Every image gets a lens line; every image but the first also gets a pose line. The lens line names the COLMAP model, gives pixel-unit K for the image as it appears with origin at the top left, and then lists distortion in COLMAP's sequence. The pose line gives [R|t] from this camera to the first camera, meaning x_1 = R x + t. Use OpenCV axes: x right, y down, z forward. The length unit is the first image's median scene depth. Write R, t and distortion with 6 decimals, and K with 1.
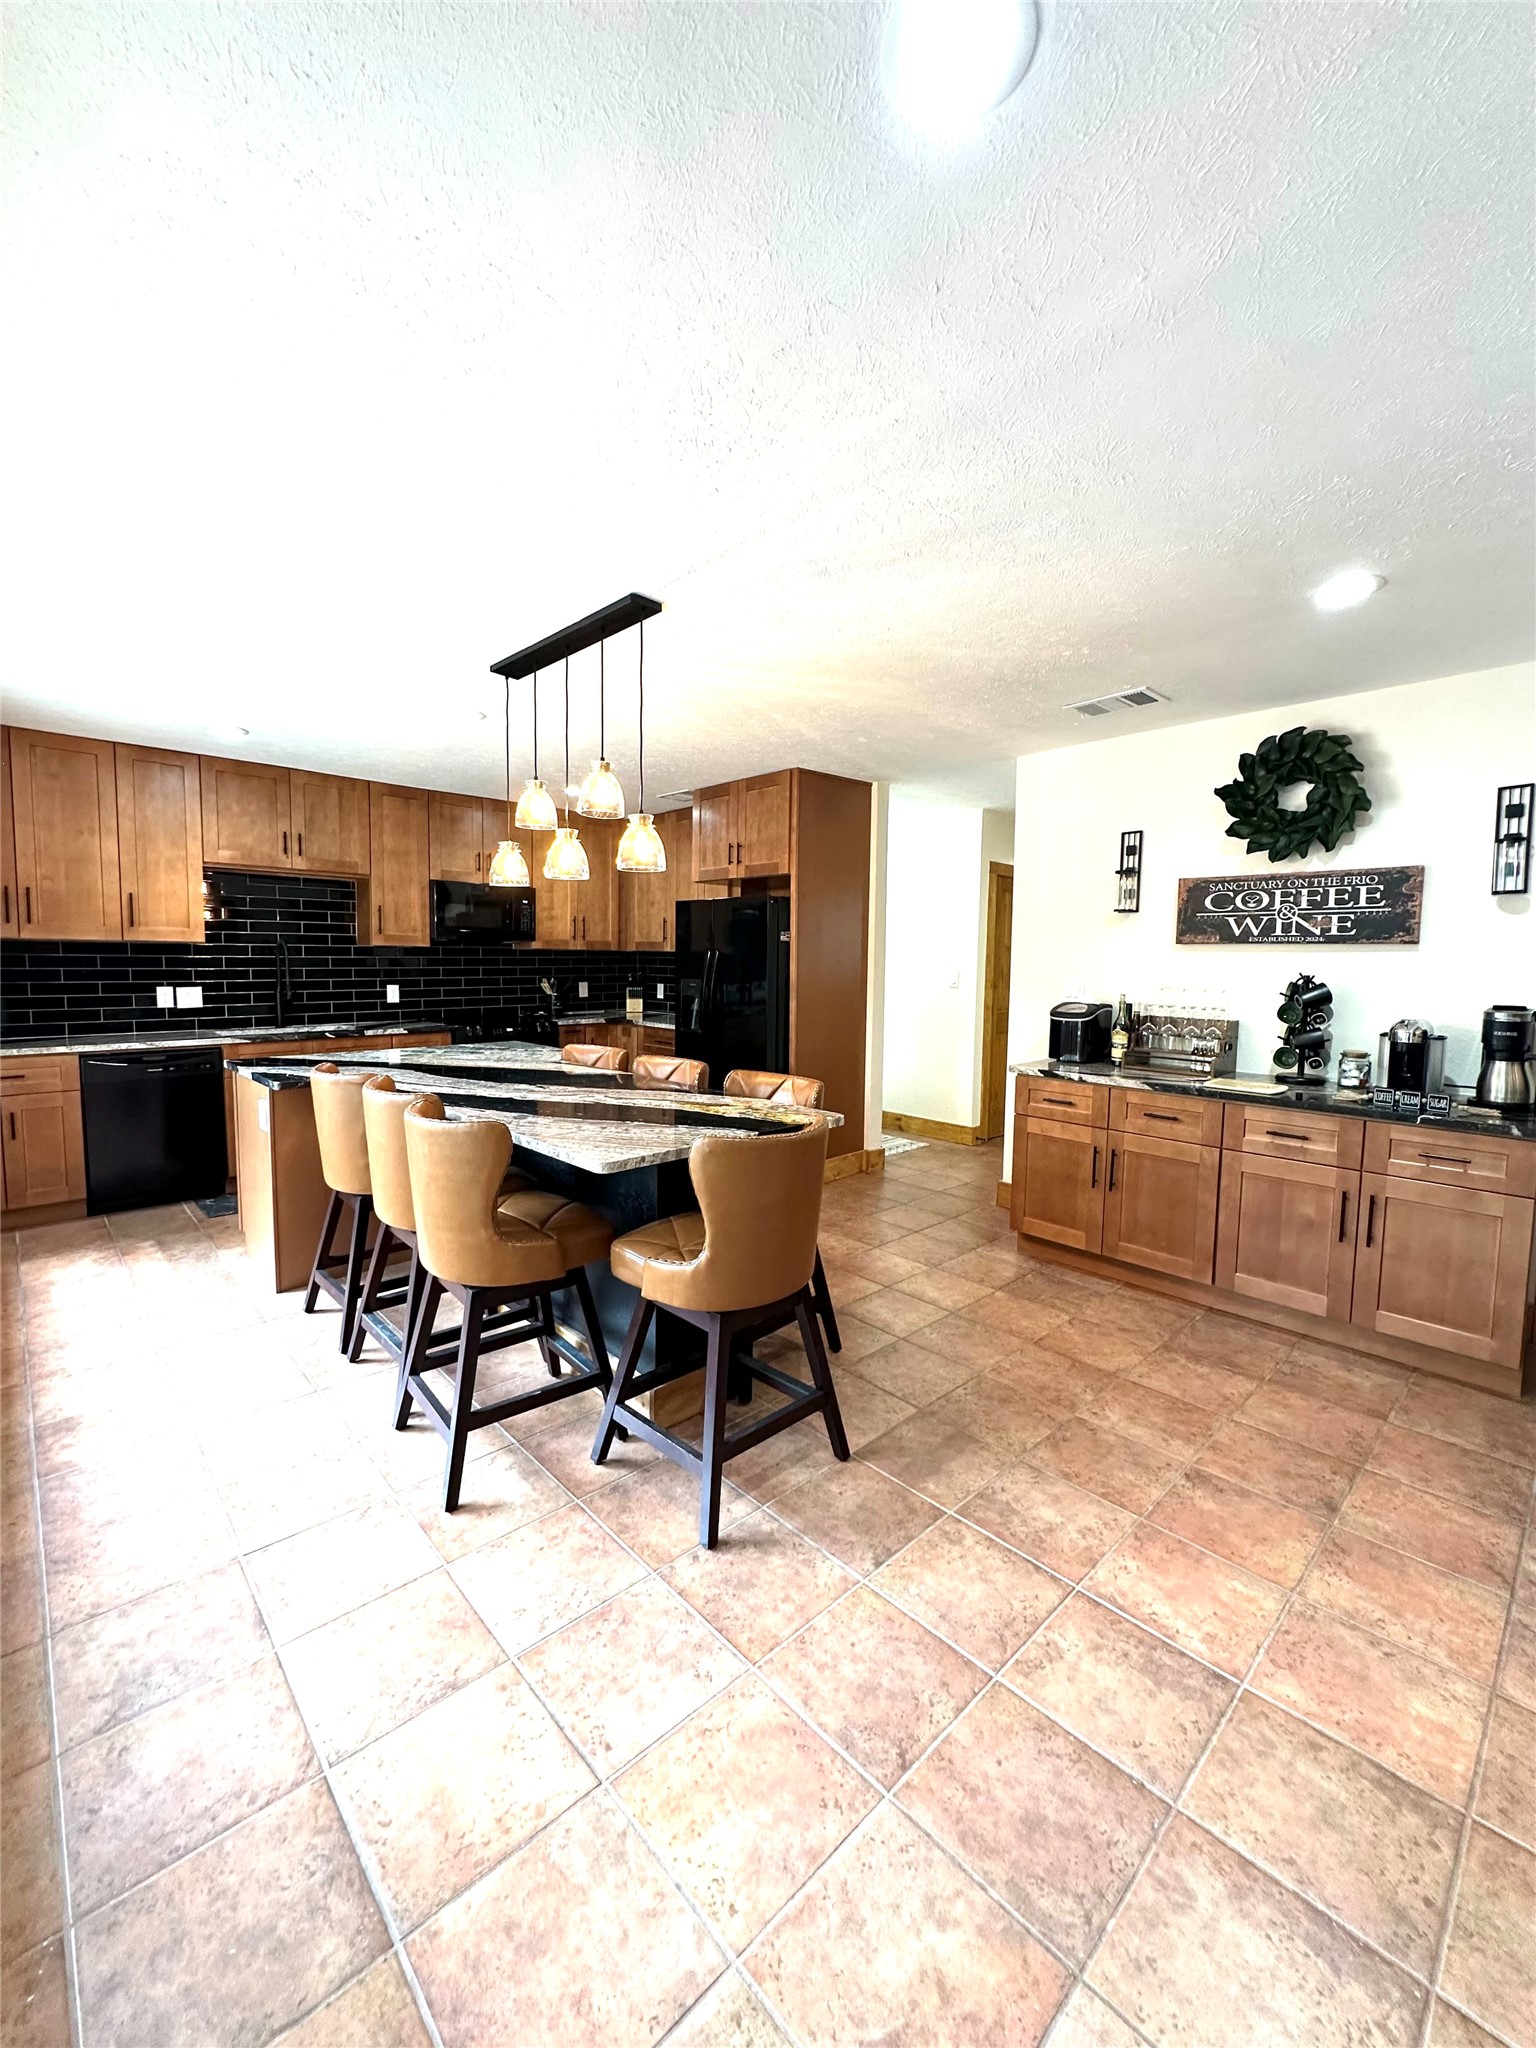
lens RADIAL K [[818.2, 0, 770.3], [0, 818.2, 1020.7], [0, 0, 1]] dist [-0.003367, -0.000133]
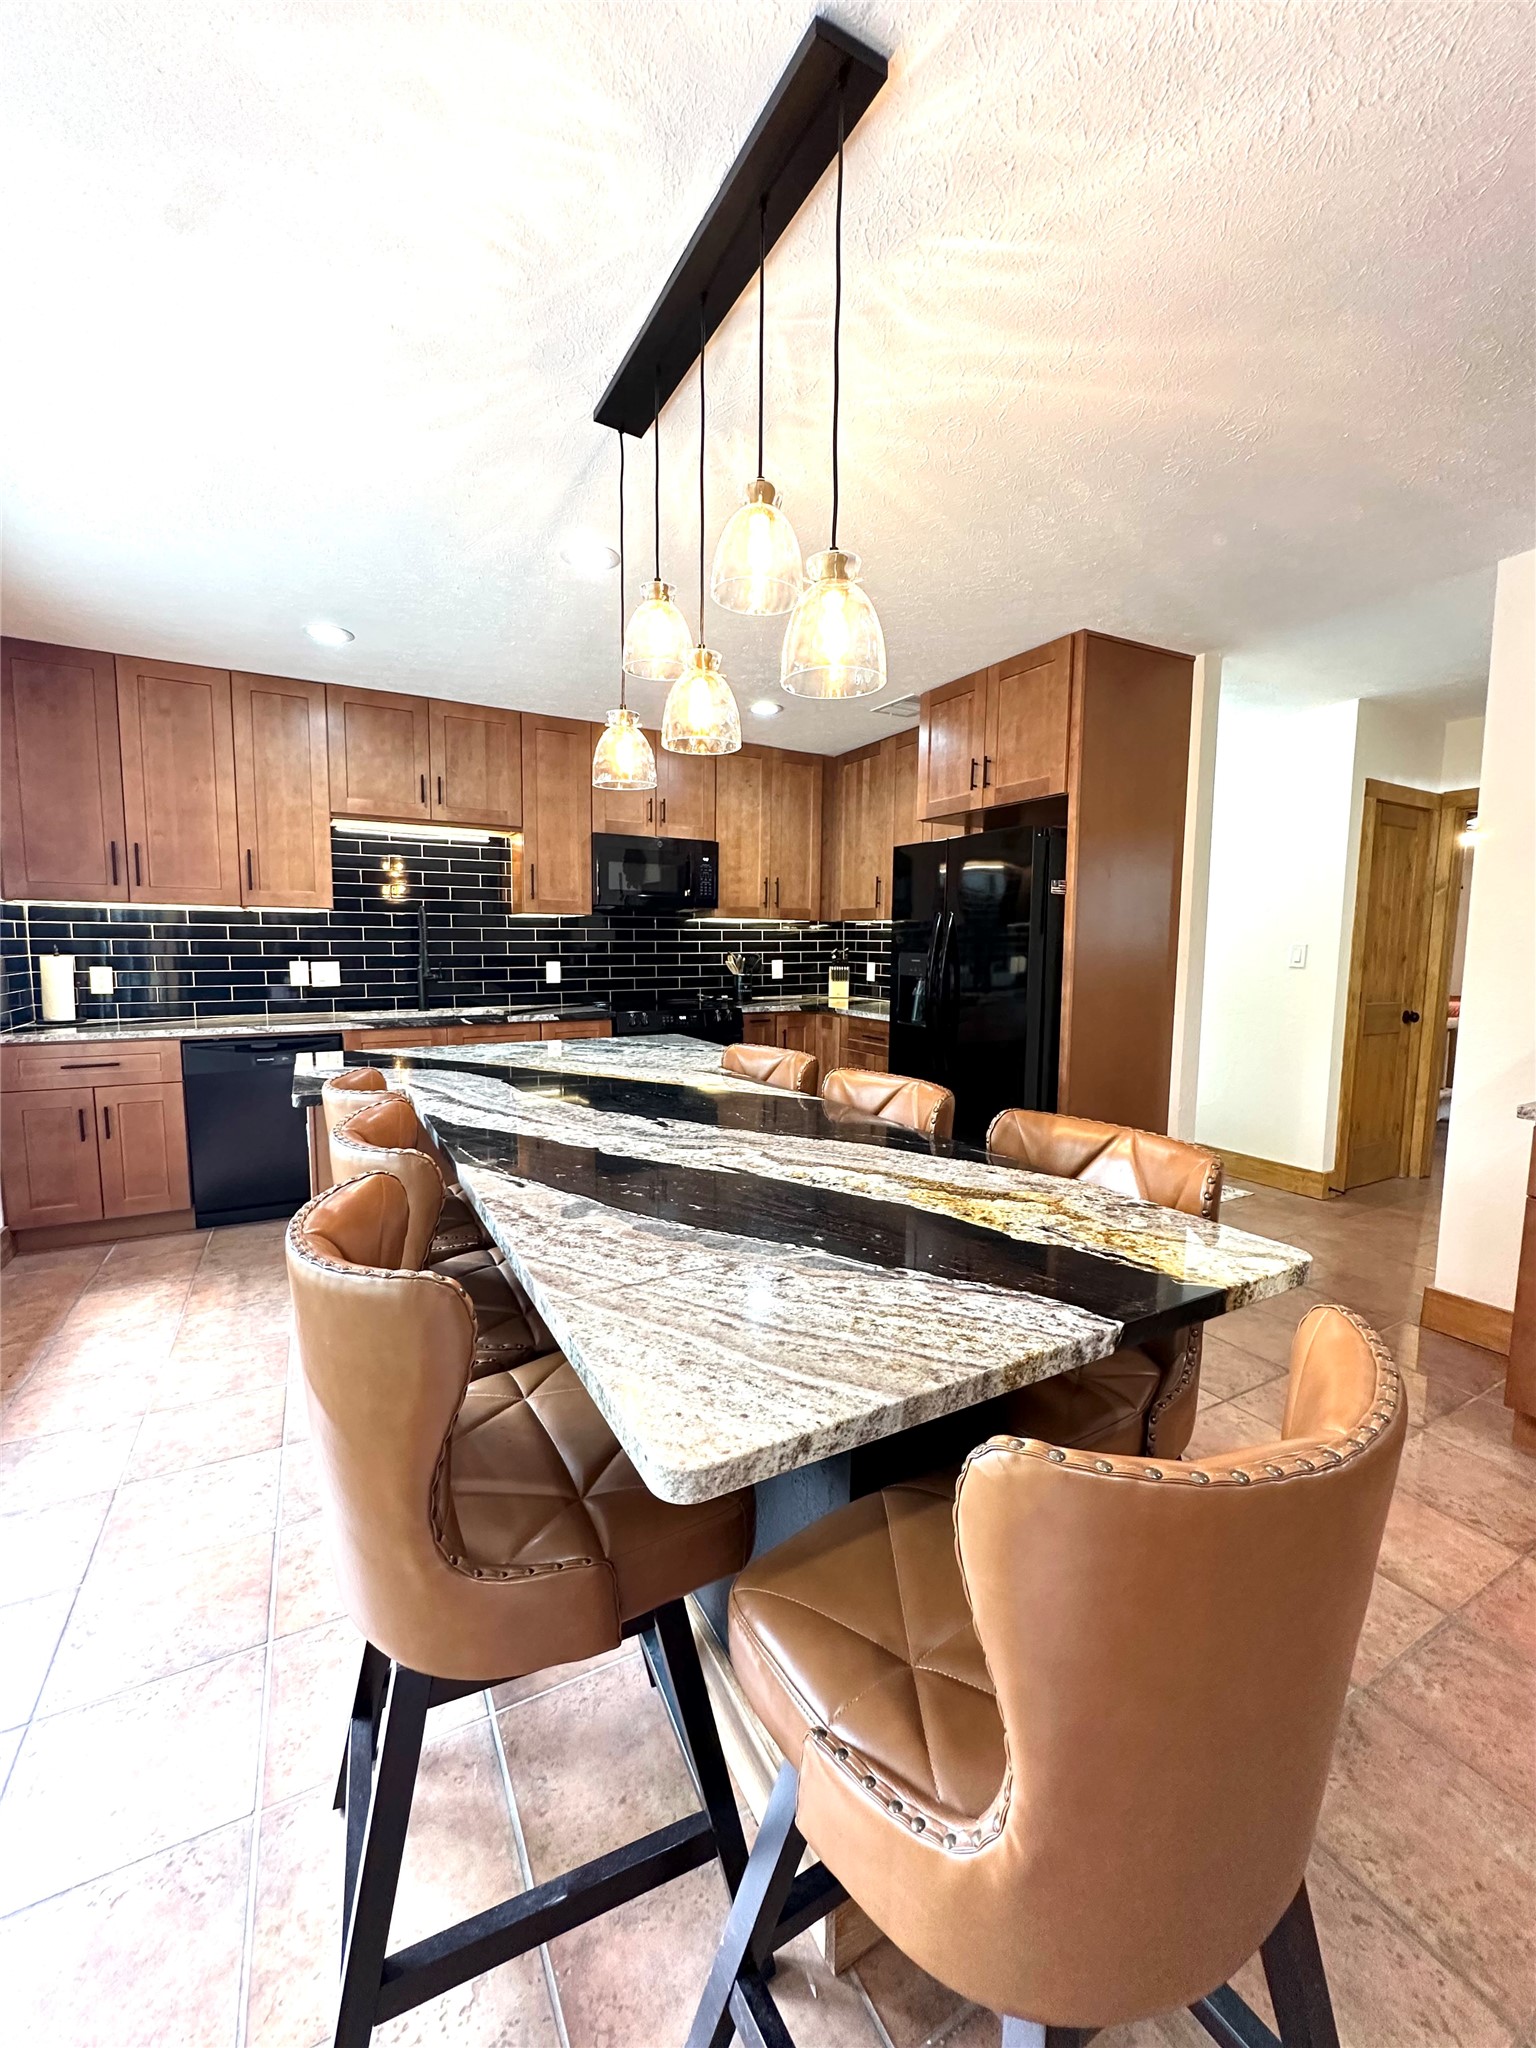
lens RADIAL K [[818.2, 0, 770.0], [0, 818.2, 1021.3], [0, 0, 1]] dist [-0.003367, -0.000133]
pose [[0.967160, 0.019709, -0.253402, -0.036610], [-0.015334, 0.999698, 0.019226, -0.002594], [0.253704, -0.014709, 0.967170, 0.279662]]
